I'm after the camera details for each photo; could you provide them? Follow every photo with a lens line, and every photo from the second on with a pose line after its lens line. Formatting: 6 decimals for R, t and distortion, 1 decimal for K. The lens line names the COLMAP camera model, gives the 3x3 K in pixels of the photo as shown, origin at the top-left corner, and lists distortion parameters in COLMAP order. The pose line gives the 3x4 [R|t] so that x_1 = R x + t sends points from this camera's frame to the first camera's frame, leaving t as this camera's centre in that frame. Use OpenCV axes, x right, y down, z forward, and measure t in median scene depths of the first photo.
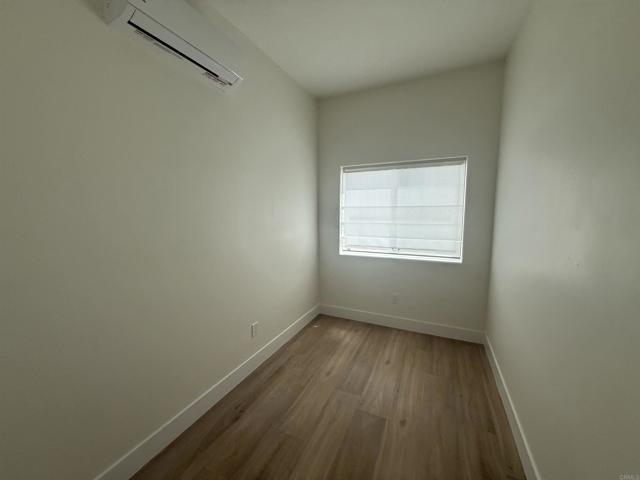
lens RADIAL K [[254.6, 0, 318.2], [0, 254.6, 241.6], [0, 0, 1]] dist [0.000212, -0.000160]
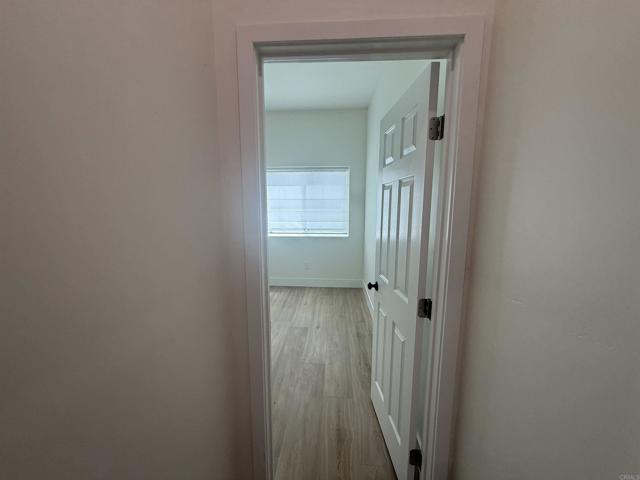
lens RADIAL K [[254.6, 0, 318.0], [0, 254.6, 241.7], [0, 0, 1]] dist [0.000212, -0.000160]
pose [[0.929888, -0.048368, 0.364649, -0.162544], [0.036978, 0.998587, 0.038157, 0.049248], [-0.365979, -0.021998, 0.930363, -0.355341]]
